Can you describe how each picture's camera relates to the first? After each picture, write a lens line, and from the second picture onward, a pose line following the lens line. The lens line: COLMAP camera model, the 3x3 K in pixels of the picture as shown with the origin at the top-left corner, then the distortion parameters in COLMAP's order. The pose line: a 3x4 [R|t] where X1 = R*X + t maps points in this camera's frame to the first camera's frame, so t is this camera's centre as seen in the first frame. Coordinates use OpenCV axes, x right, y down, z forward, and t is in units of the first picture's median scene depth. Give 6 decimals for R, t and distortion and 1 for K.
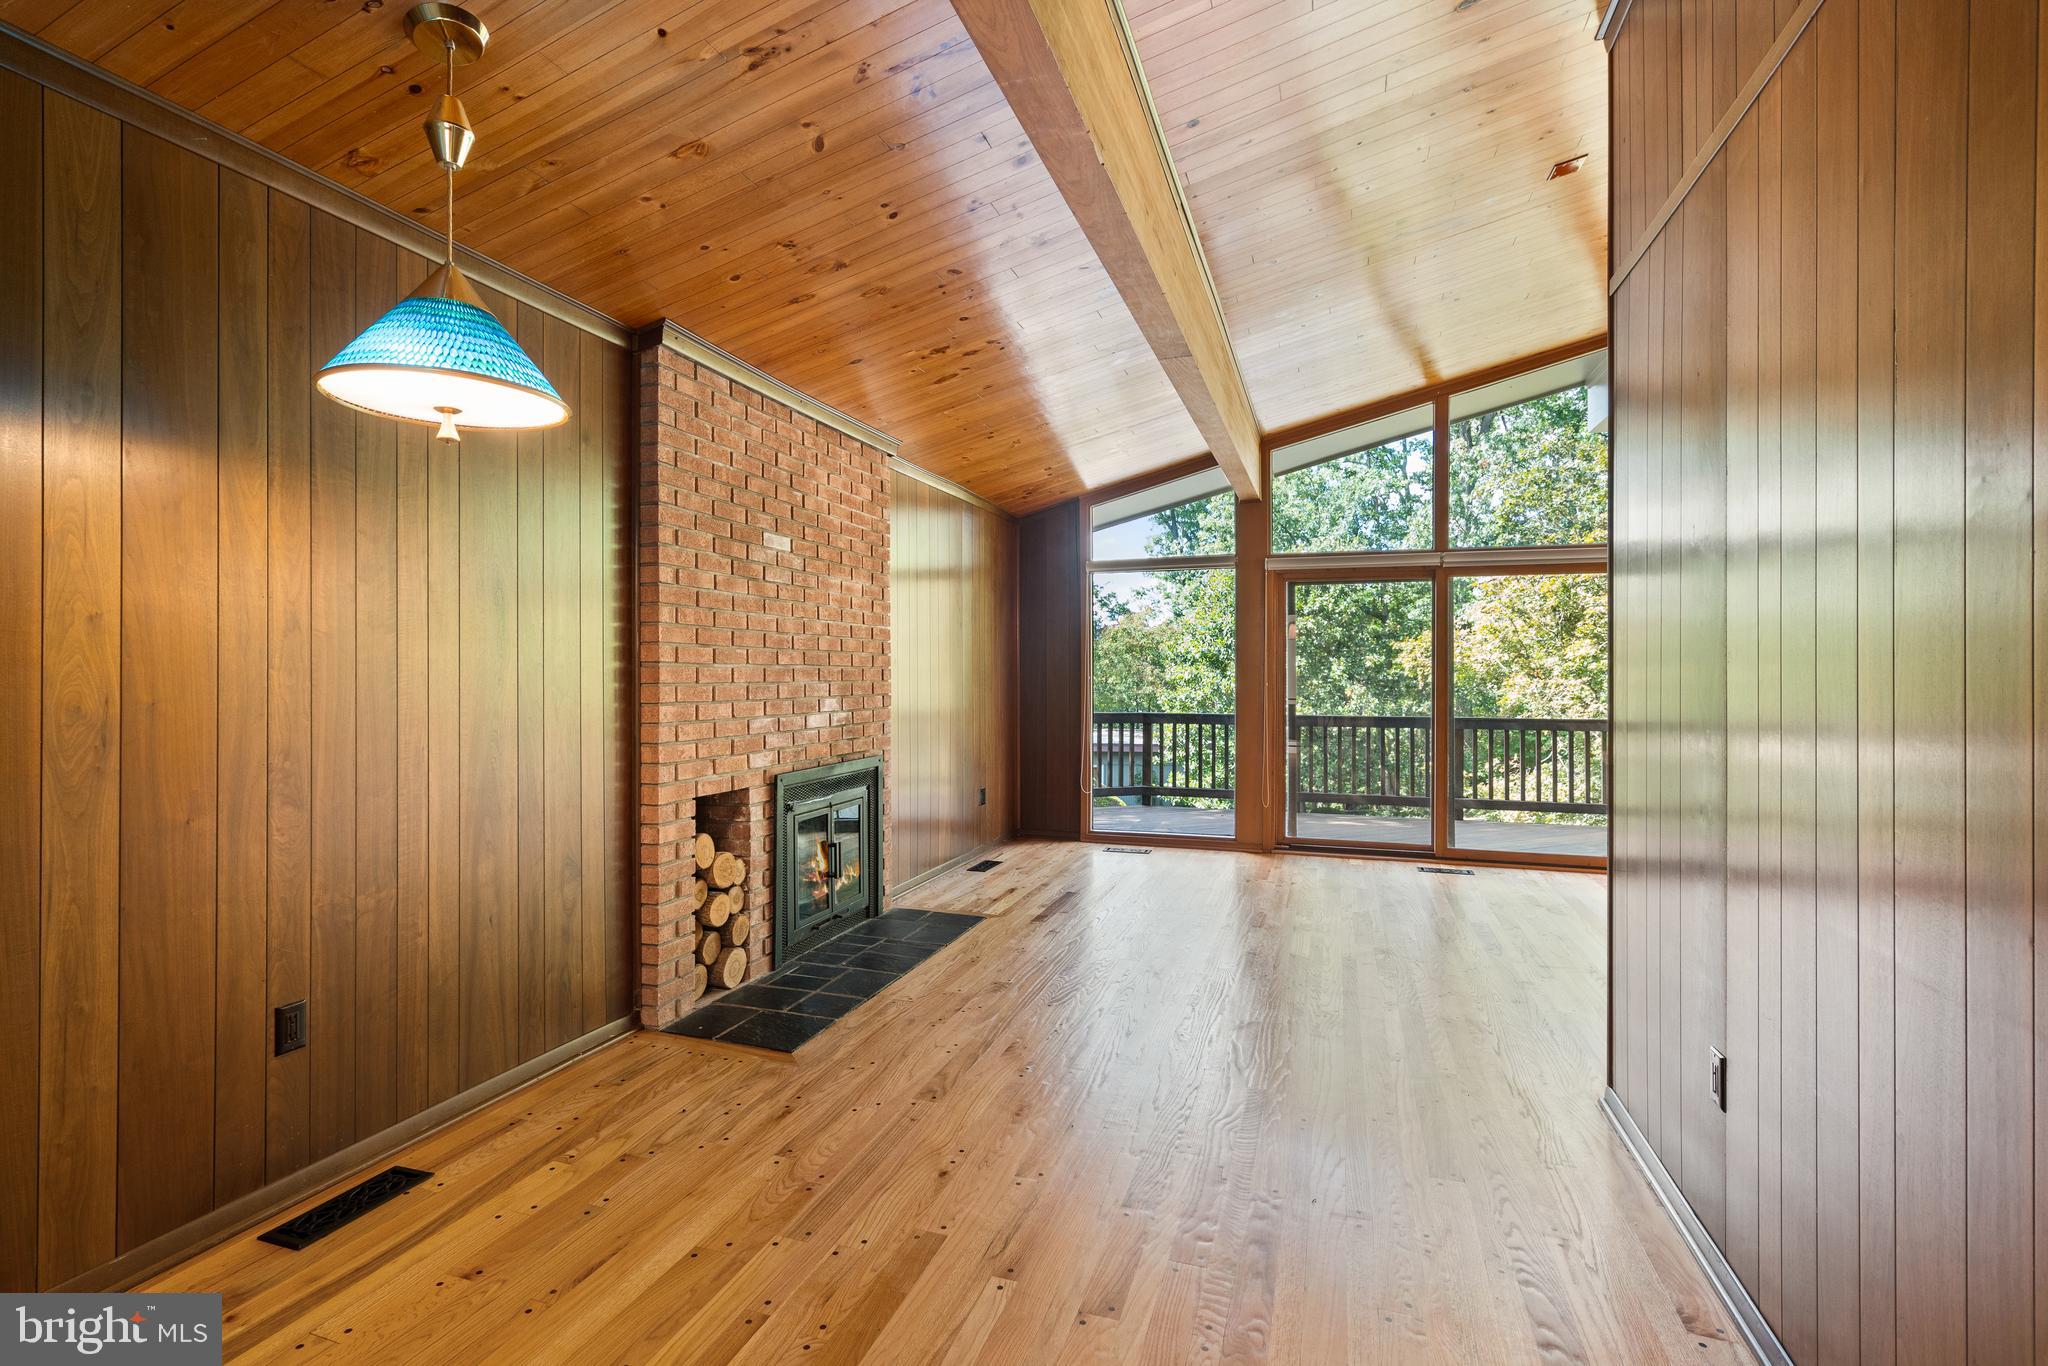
lens RADIAL K [[951.4, 0, 1007.7], [0, 951.4, 678.2], [0, 0, 1]] dist [-0.003194, 0.002954]
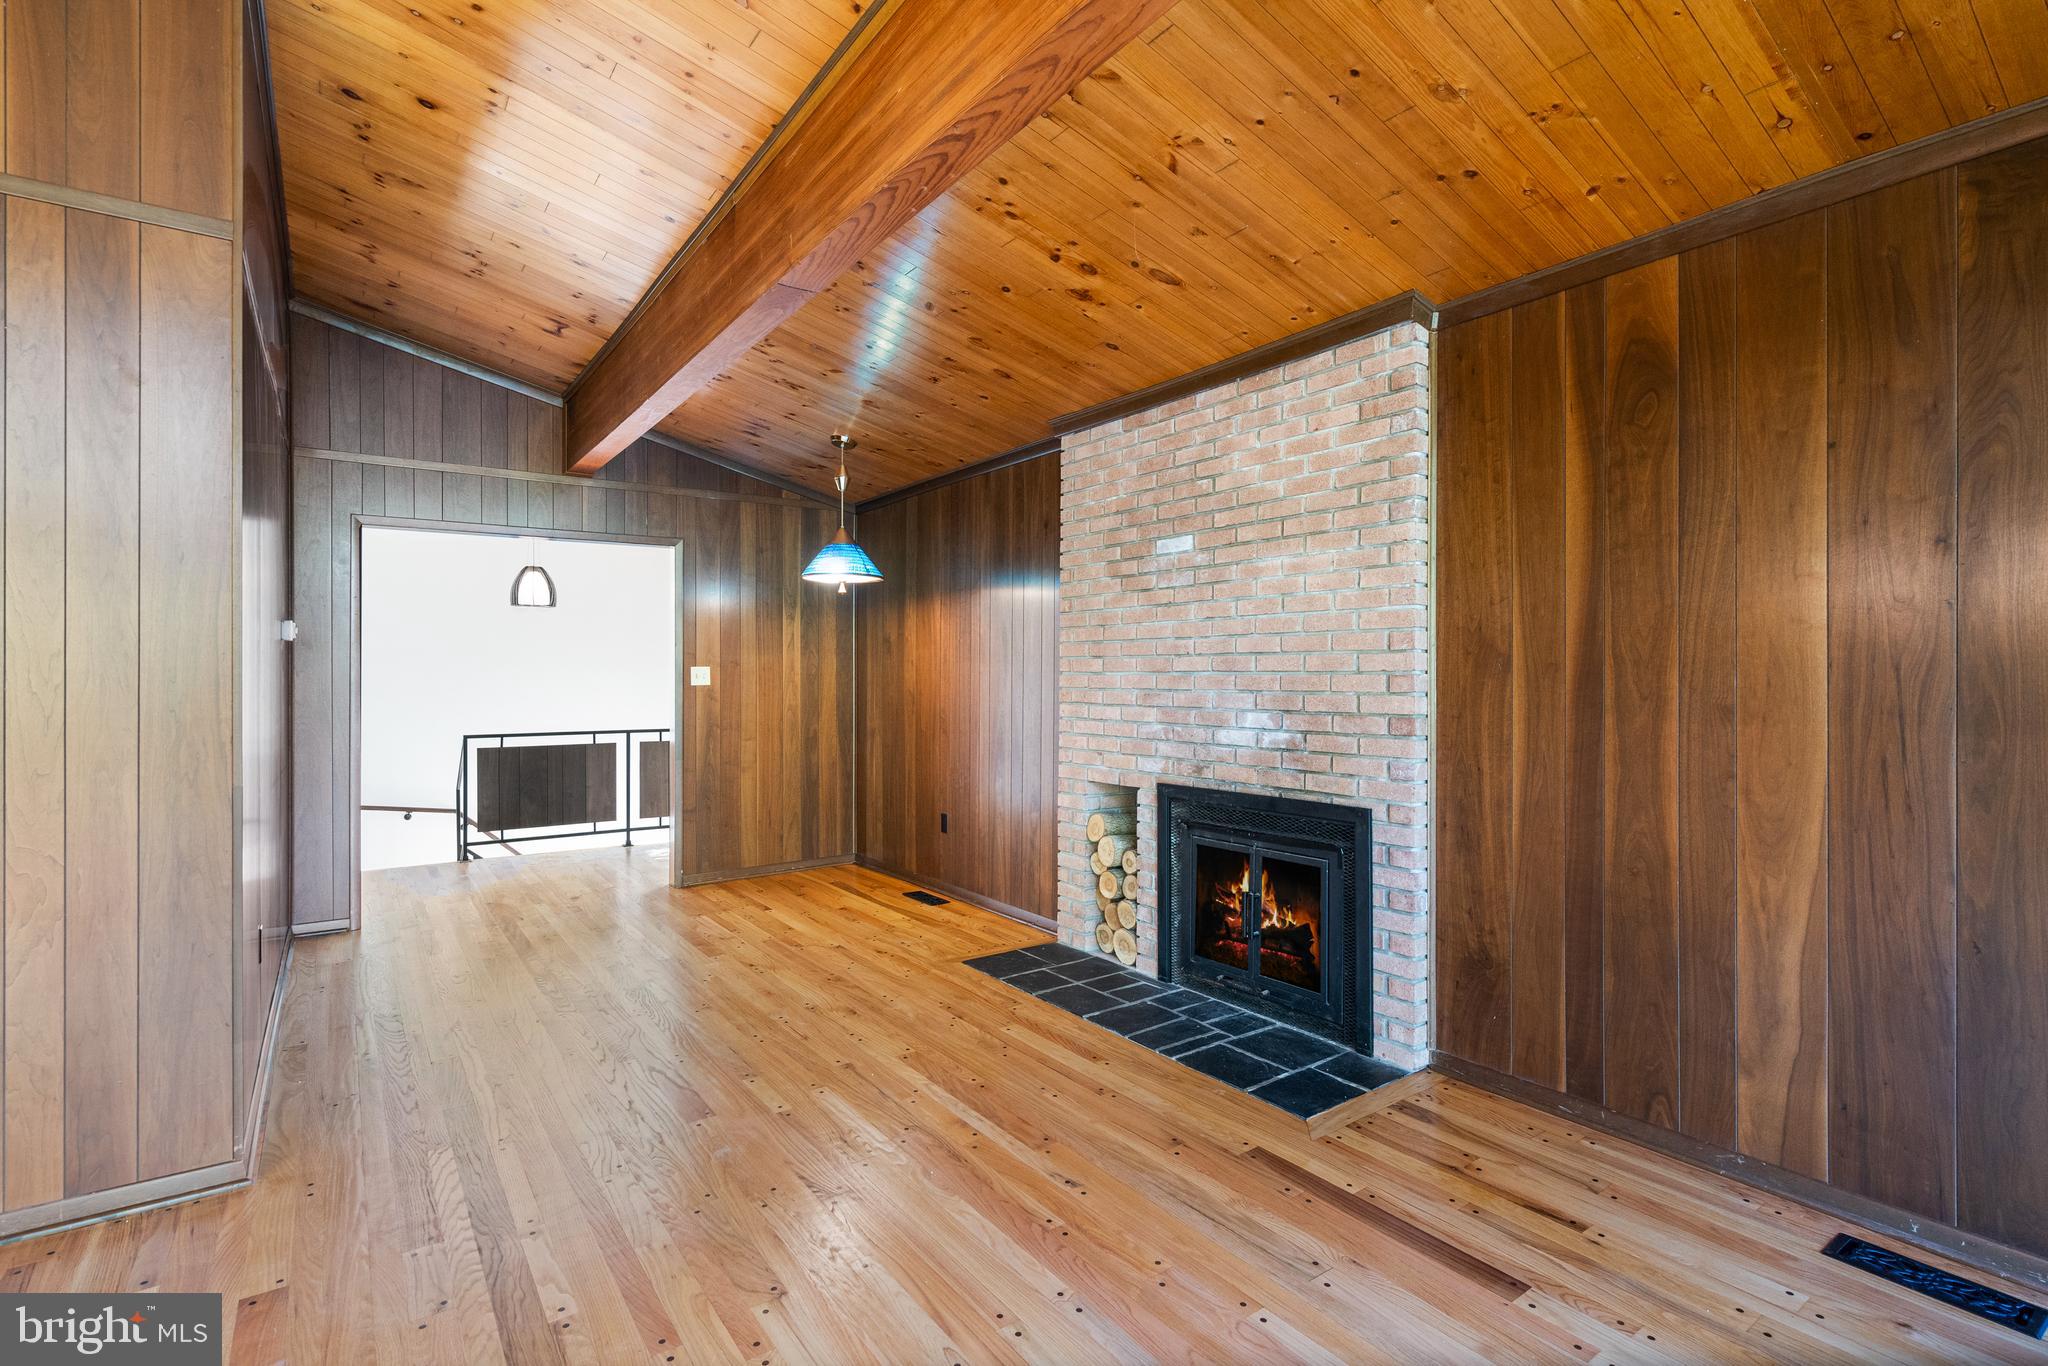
lens RADIAL K [[951.4, 0, 1019.3], [0, 951.4, 677.6], [0, 0, 1]] dist [-0.003194, 0.002954]
pose [[-0.575763, -0.000490, -0.817616, 0.745651], [-0.003618, 0.999992, 0.001948, -0.011325], [0.817608, 0.004080, -0.575760, 1.659806]]
